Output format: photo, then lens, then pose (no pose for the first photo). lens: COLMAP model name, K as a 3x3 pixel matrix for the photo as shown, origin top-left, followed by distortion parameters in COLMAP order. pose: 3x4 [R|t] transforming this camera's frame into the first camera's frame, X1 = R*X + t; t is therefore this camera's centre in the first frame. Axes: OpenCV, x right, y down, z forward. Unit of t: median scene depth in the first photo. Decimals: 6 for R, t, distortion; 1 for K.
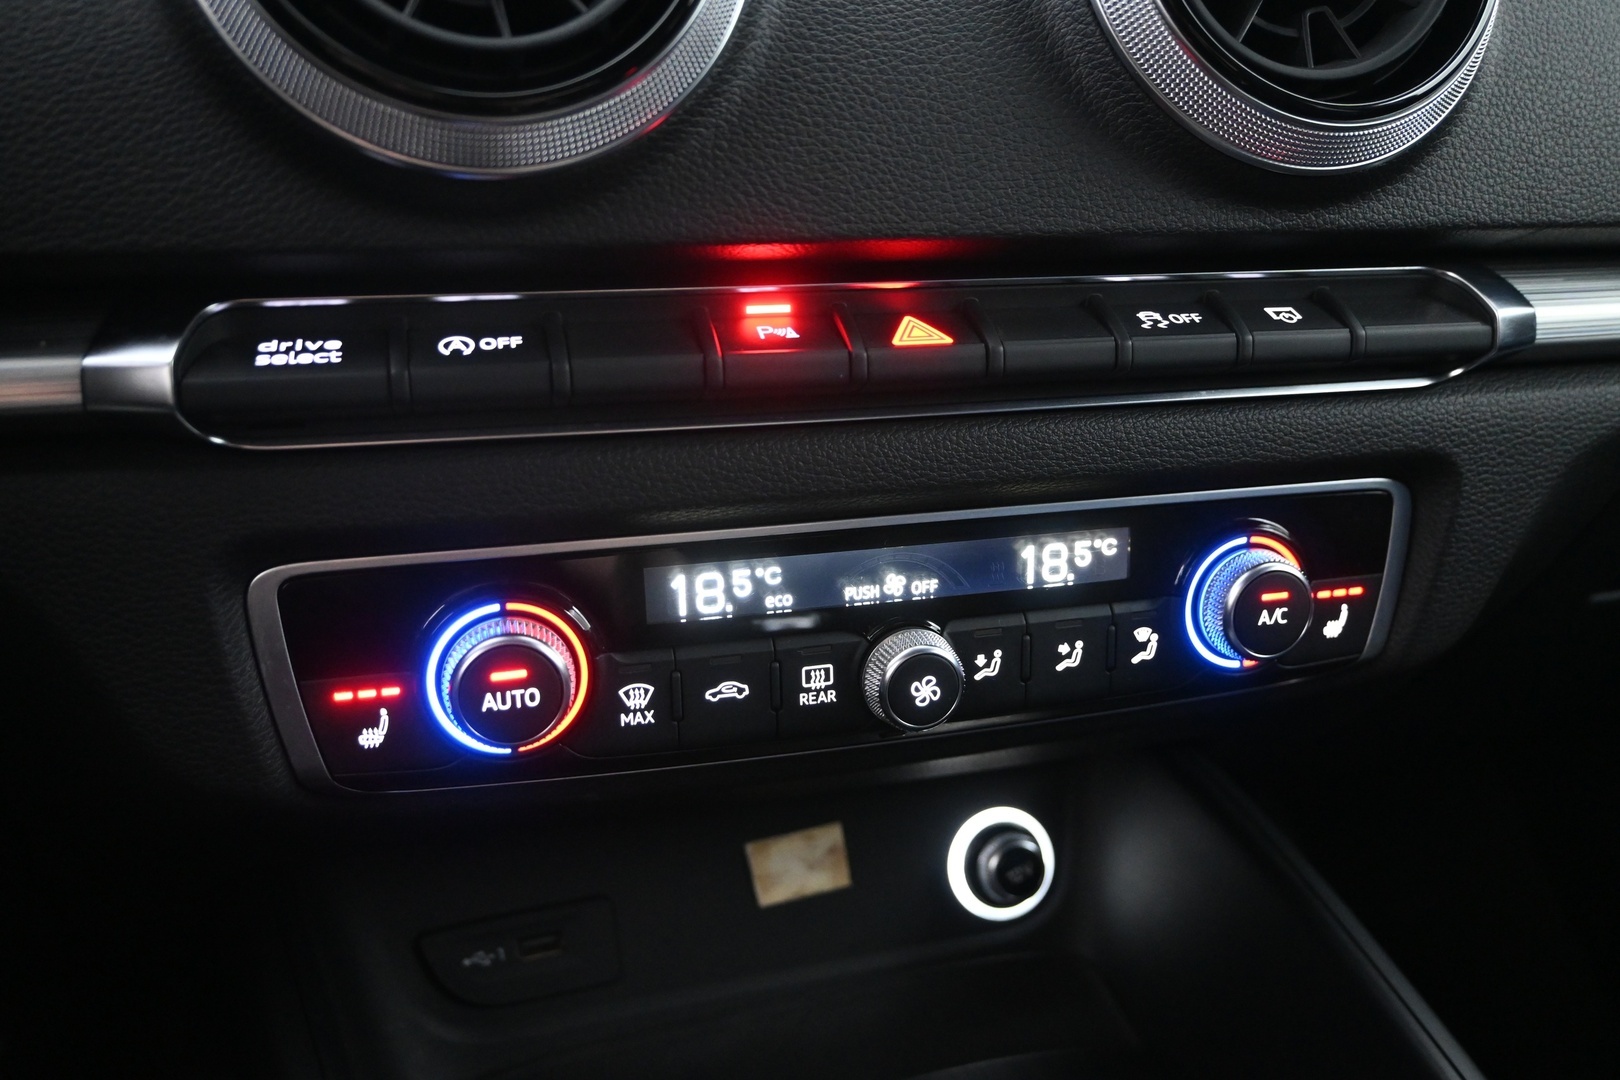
lens RADIAL K [[1332.1, 0, 806.2], [0, 1332.1, 541.1], [0, 0, 1]] dist [0.009725, 0.001752]
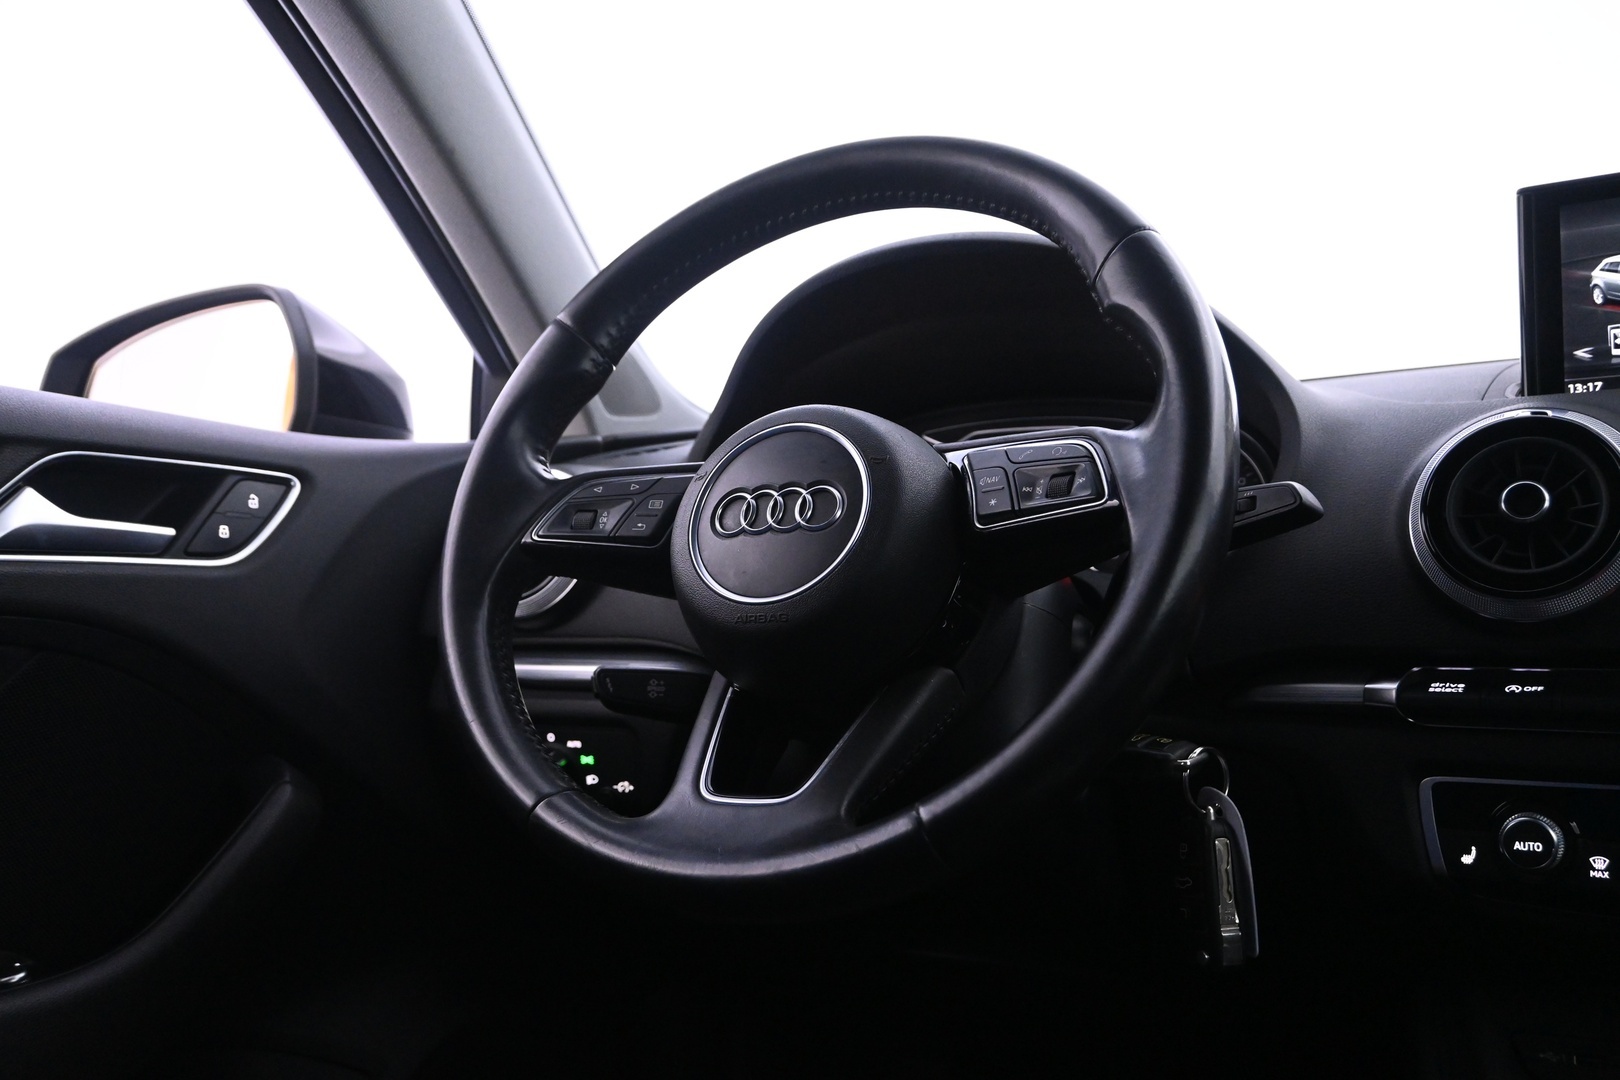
lens RADIAL K [[1472.9, 0, 818.5], [0, 1472.9, 540.4], [0, 0, 1]] dist [0.020710, 0.008604]
pose [[0.649692, -0.028392, -0.759667, 0.850378], [-0.186144, 0.962940, -0.195186, 0.309863], [0.737055, 0.268218, 0.620329, -1.458556]]
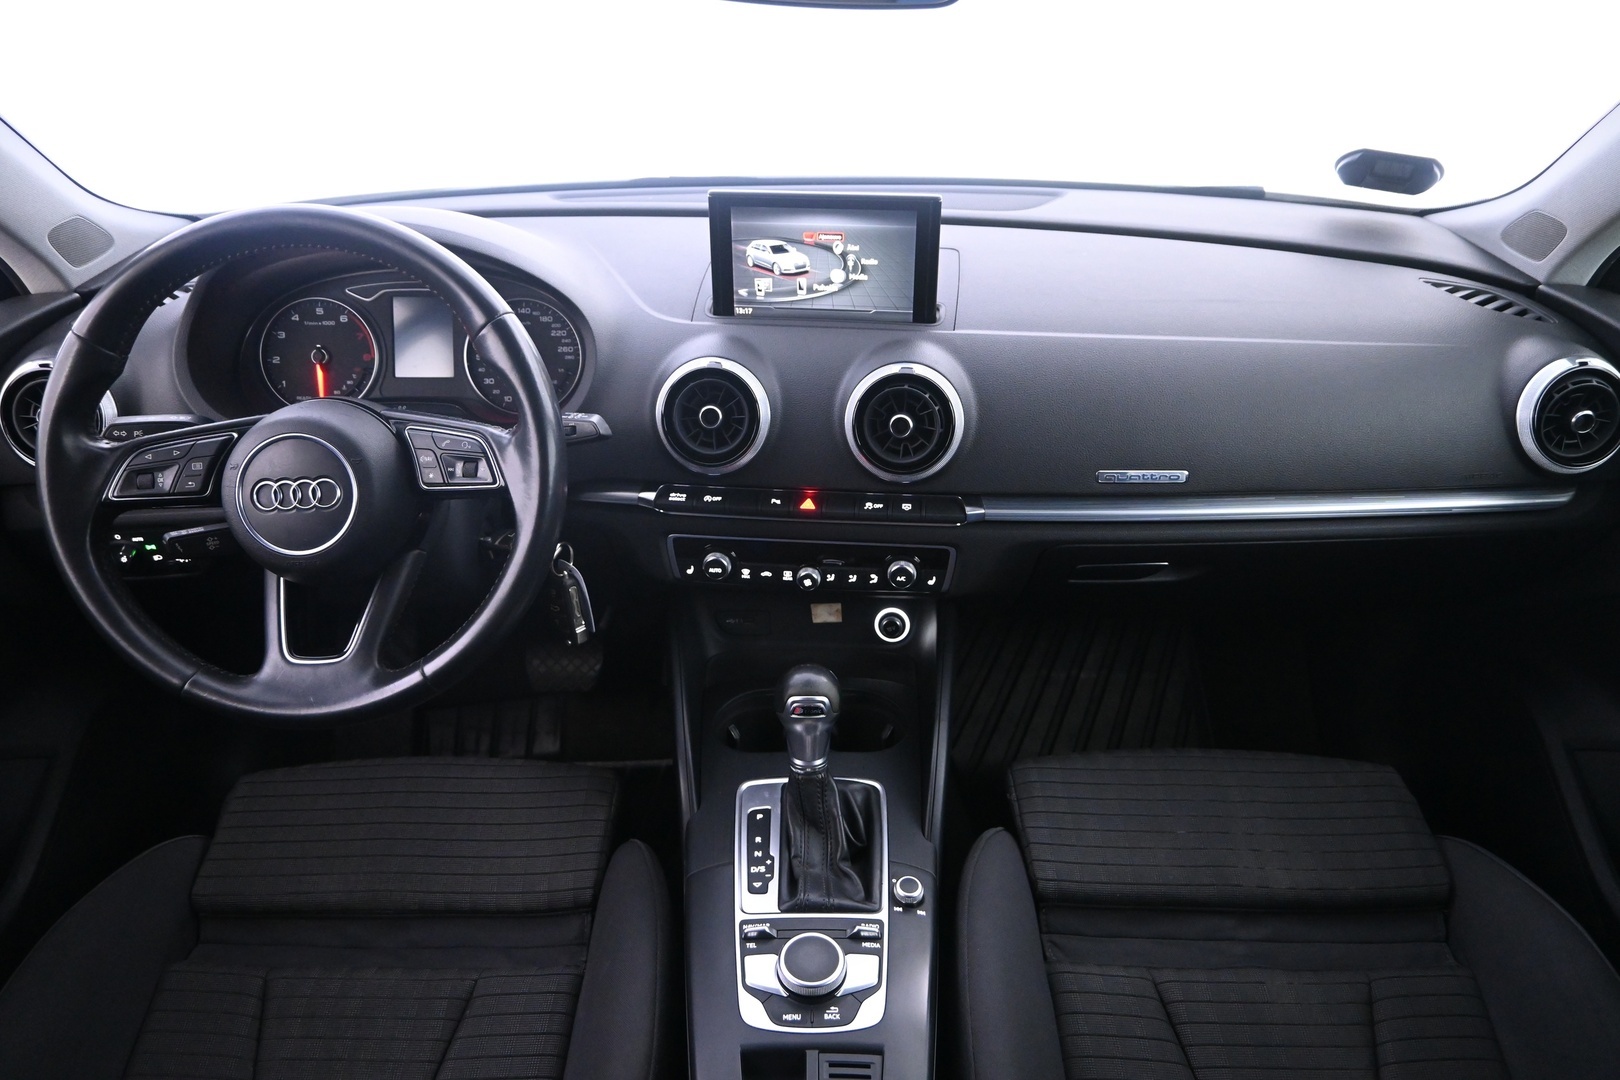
lens RADIAL K [[1132.5, 0, 818.5], [0, 1132.5, 547.8], [0, 0, 1]] dist [0.009182, 0.001629]
pose [[0.928699, 0.176668, -0.326045, 1.310038], [-0.098607, 0.965219, 0.242135, -0.895523], [0.357483, -0.192720, 0.913819, -2.334820]]
